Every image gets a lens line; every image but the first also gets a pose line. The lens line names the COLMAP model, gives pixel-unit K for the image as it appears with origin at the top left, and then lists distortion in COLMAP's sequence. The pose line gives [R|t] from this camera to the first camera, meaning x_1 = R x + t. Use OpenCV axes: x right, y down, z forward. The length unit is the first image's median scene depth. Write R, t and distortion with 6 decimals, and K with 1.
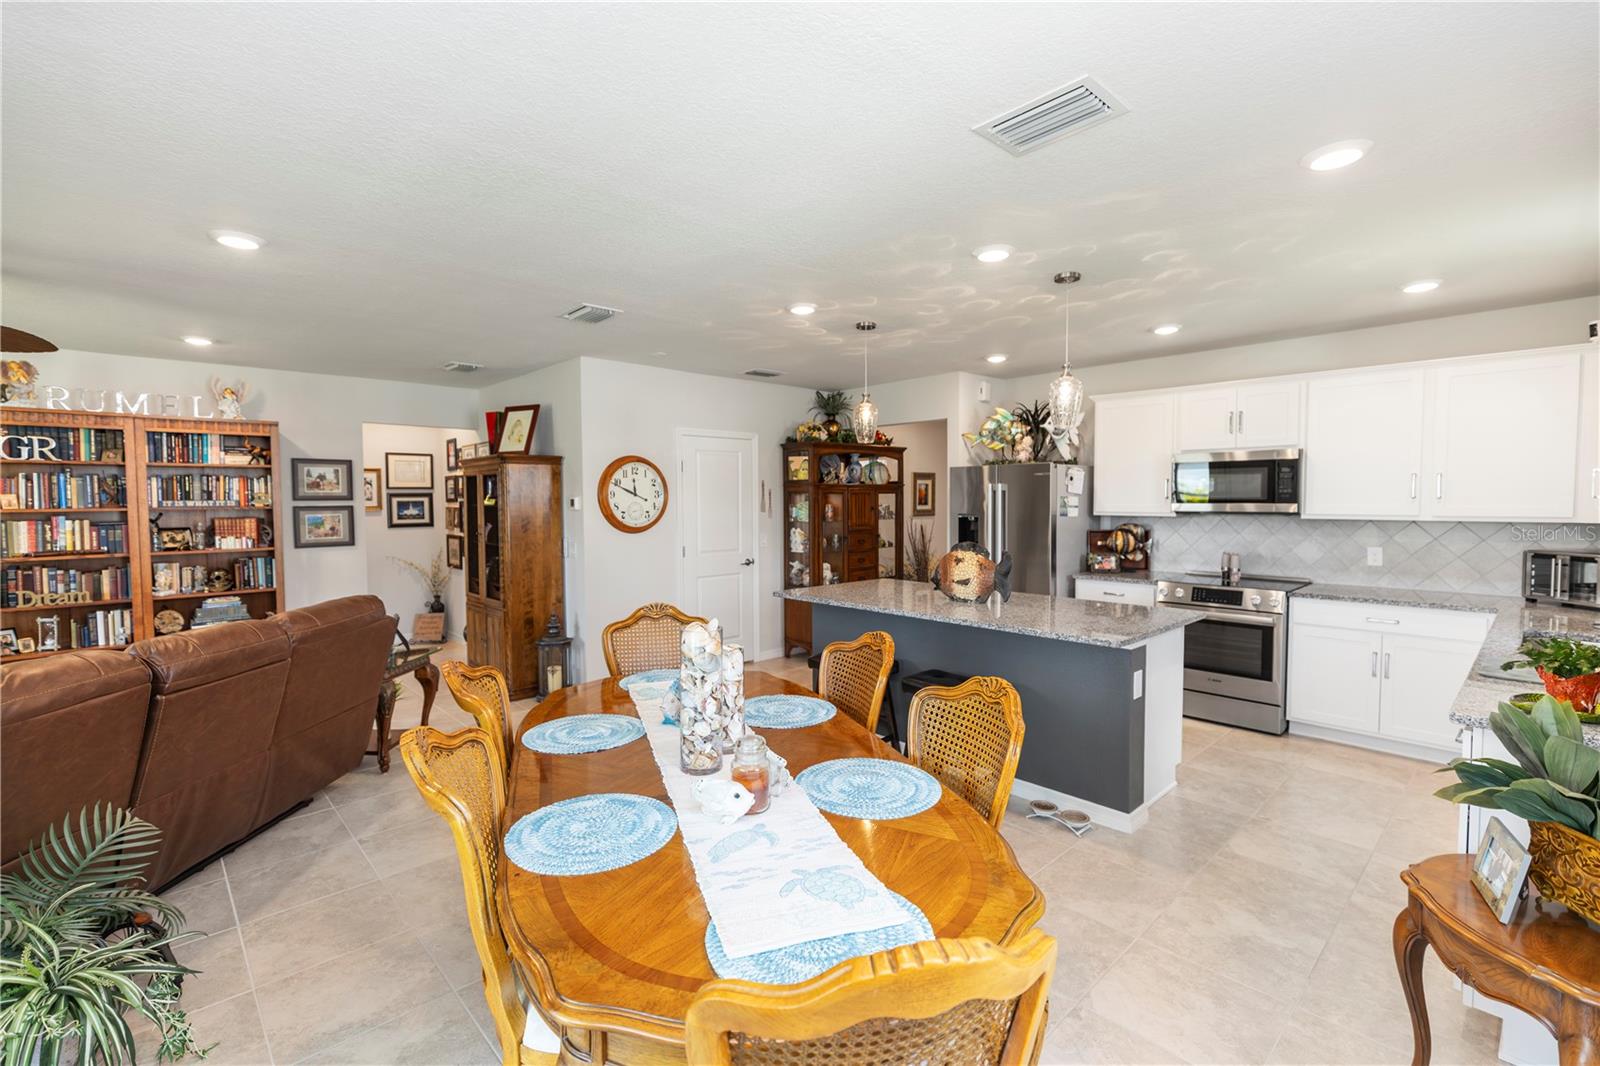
lens RADIAL K [[708.8, 0, 800.1], [0, 708.8, 527.0], [0, 0, 1]] dist [0.001939, 0.000199]
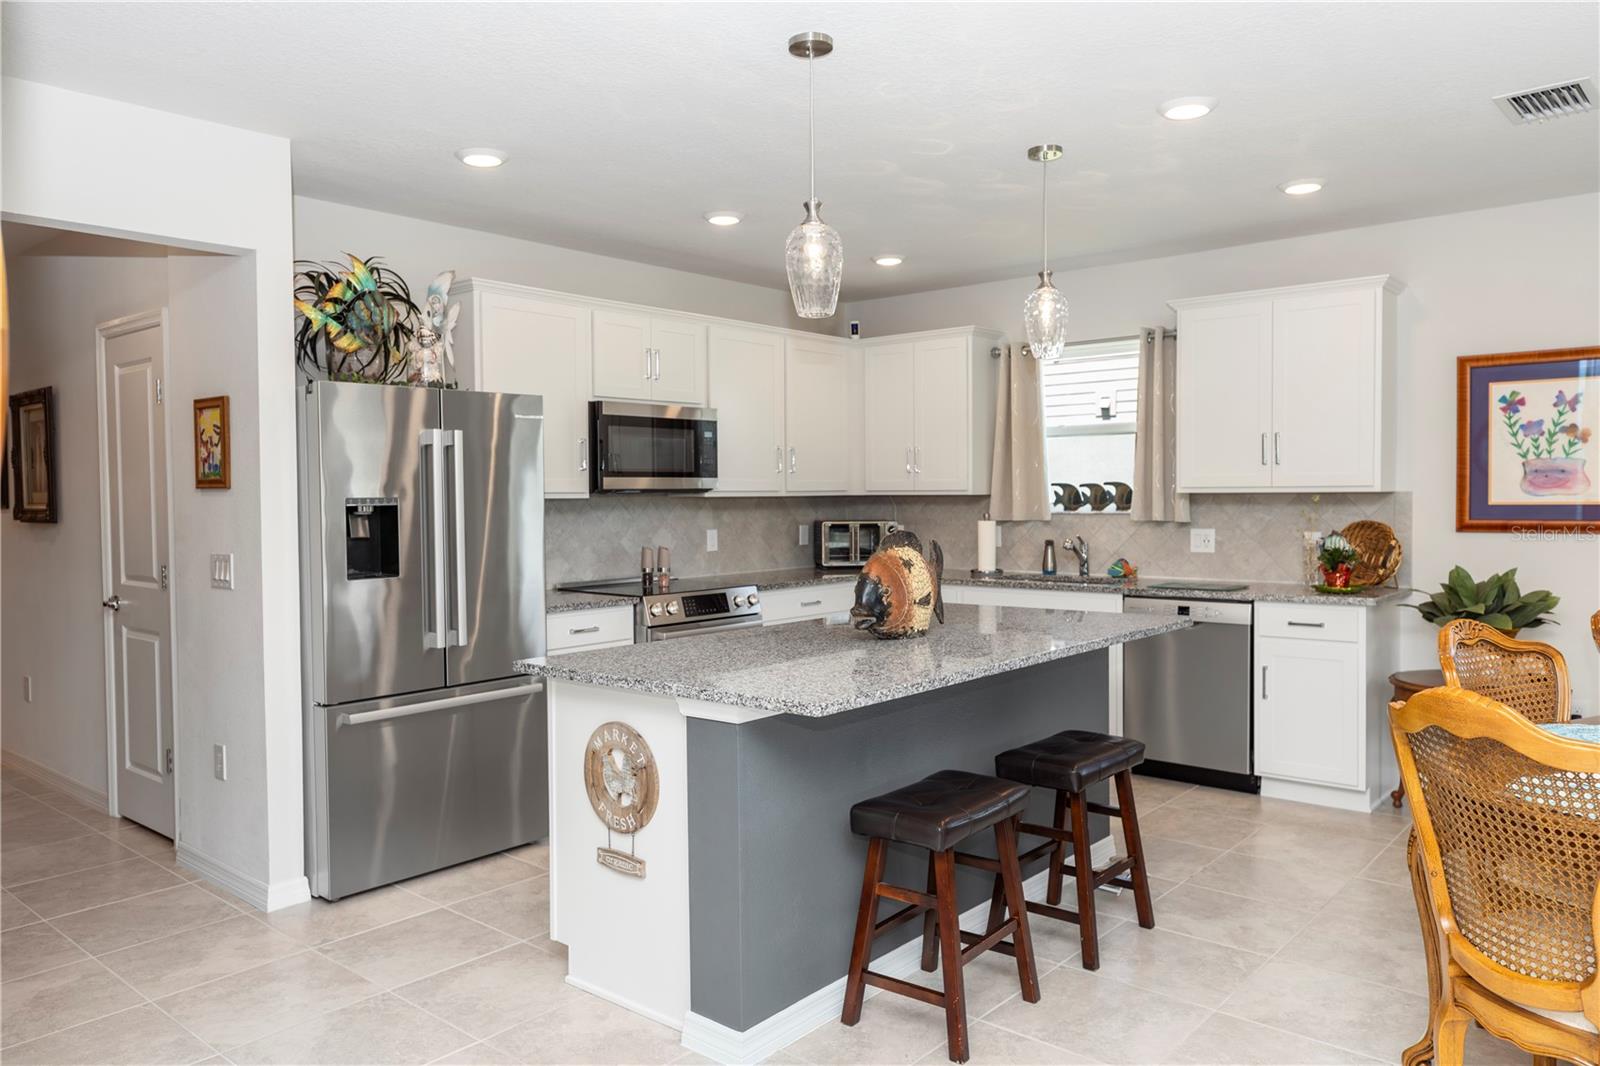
lens RADIAL K [[1119.6, 0, 797.7], [0, 1119.6, 532.5], [0, 0, 1]] dist [-0.006797, -0.002291]
pose [[-0.107425, -0.030006, 0.993760, -0.496712], [0.052718, 0.997966, 0.035831, -0.010532], [-0.992815, 0.056238, -0.105625, 0.920582]]
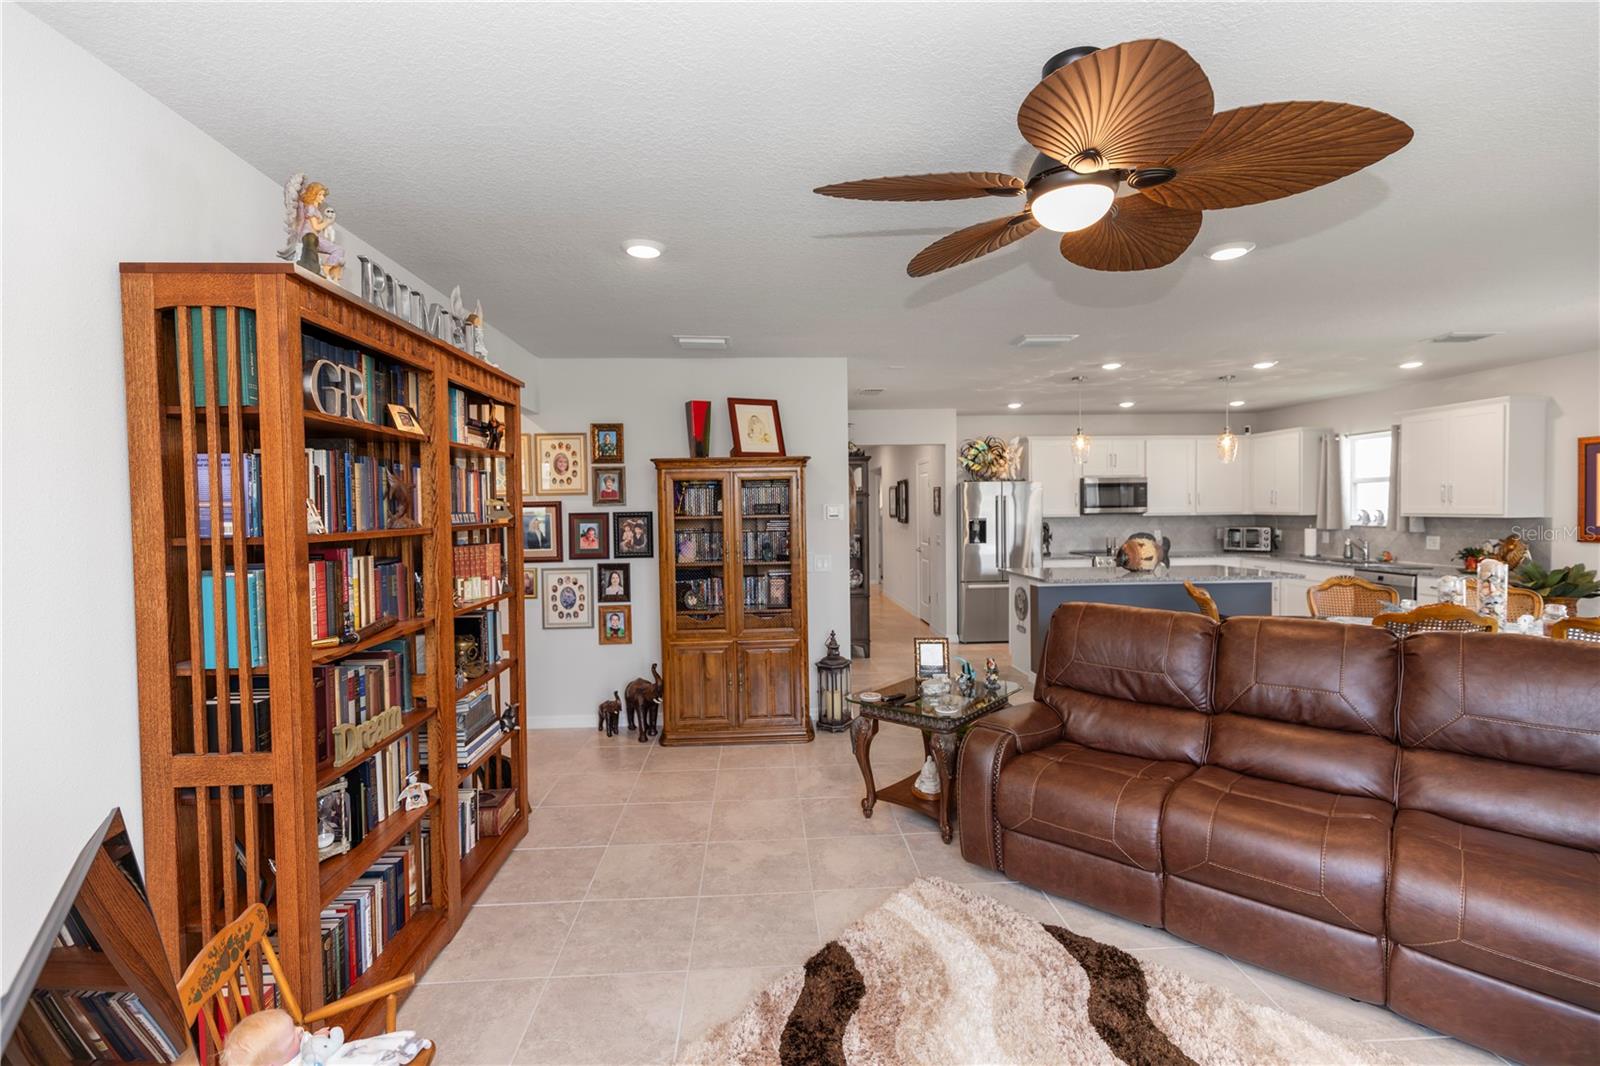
lens RADIAL K [[708.8, 0, 801.6], [0, 708.8, 518.8], [0, 0, 1]] dist [0.001939, 0.000199]
pose [[0.642048, -0.016292, 0.766491, -1.101784], [0.043203, 0.998954, -0.014956, -0.013442], [-0.765446, 0.042717, 0.642080, 0.453567]]
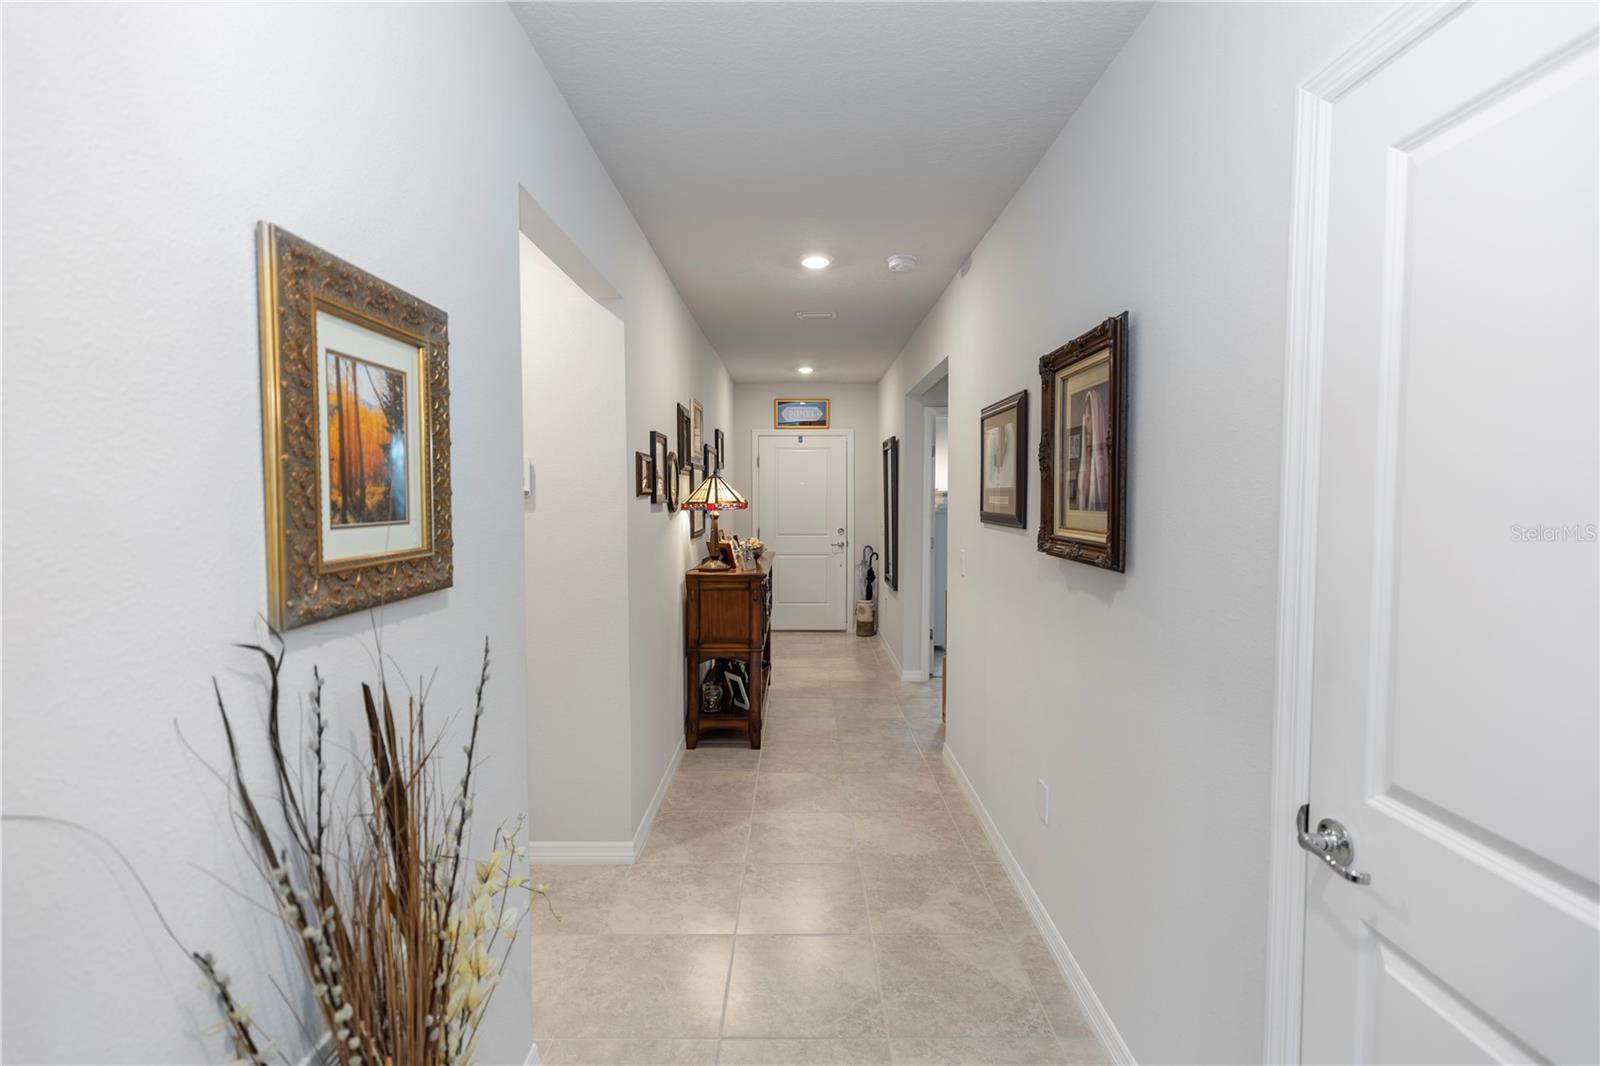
lens RADIAL K [[708.8, 0, 796.4], [0, 708.8, 526.0], [0, 0, 1]] dist [0.001939, 0.000199]
pose [[0.684844, -0.023590, 0.728308, 0.208499], [0.032375, 0.999474, 0.001930, -0.044948], [-0.727970, 0.022257, 0.685248, 1.352102]]
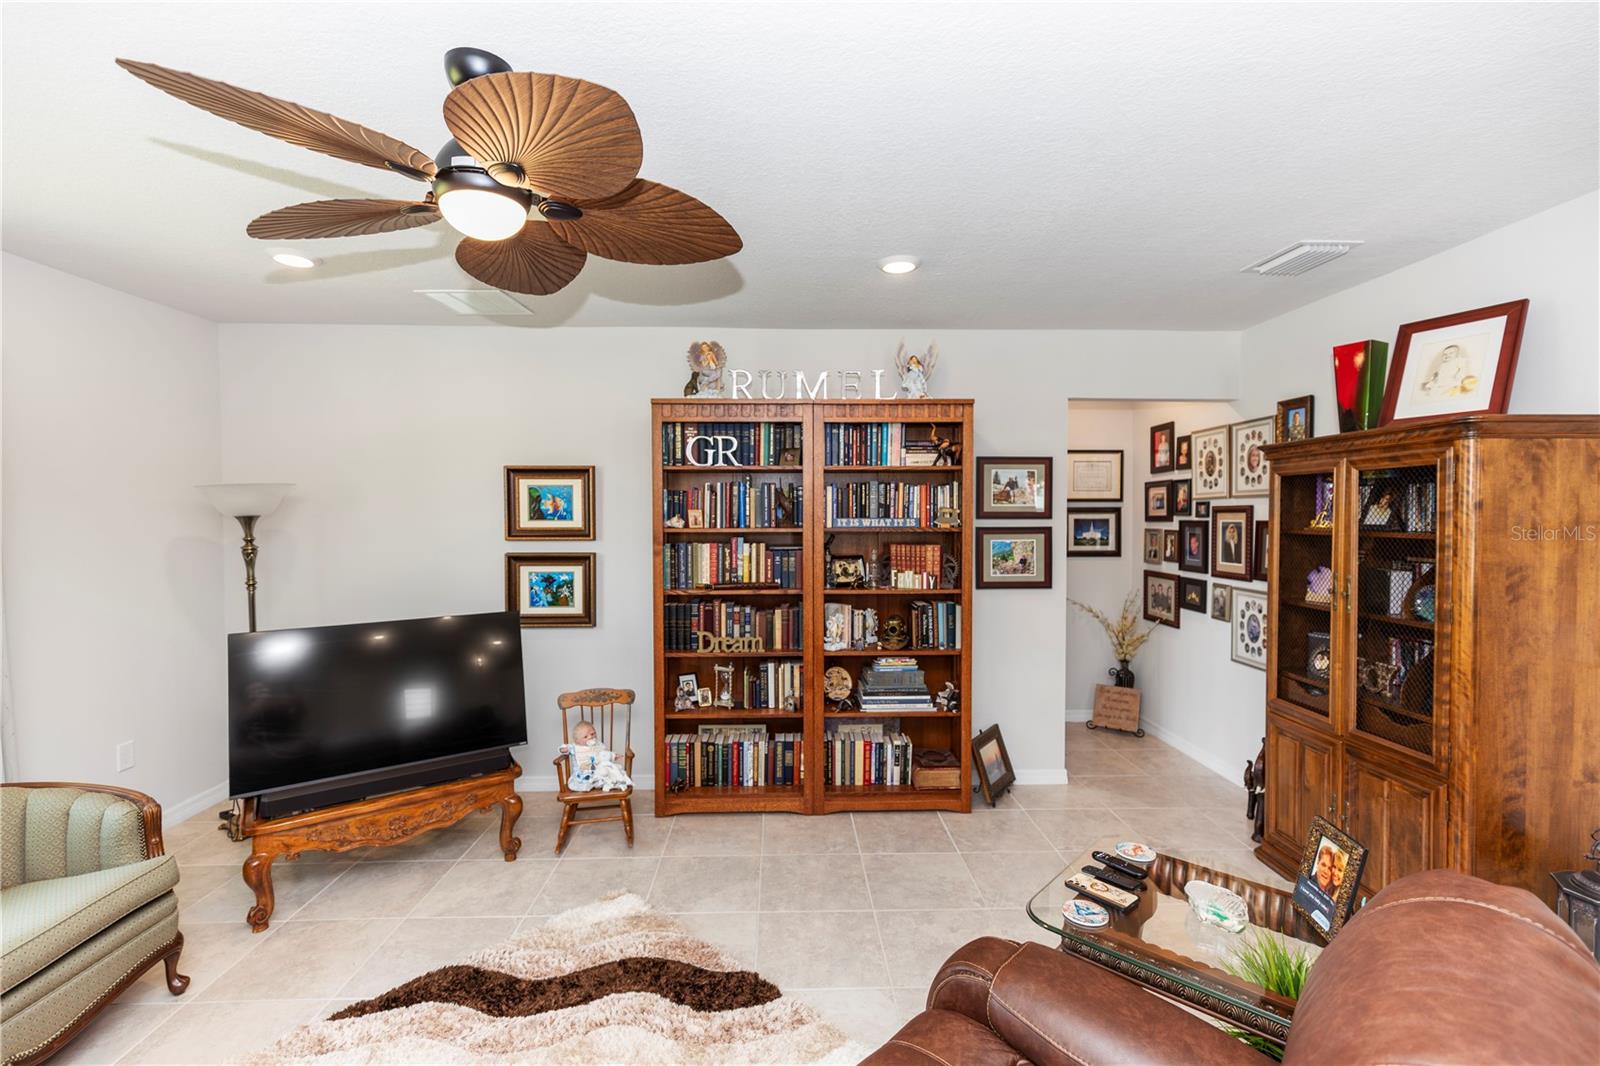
lens RADIAL K [[708.8, 0, 795.9], [0, 708.8, 534.1], [0, 0, 1]] dist [0.001939, 0.000199]
pose [[0.742743, 0.025426, -0.669094, -0.435953], [-0.032054, 0.999483, 0.002399, -0.020869], [0.668809, 0.019665, 0.743174, 0.425653]]
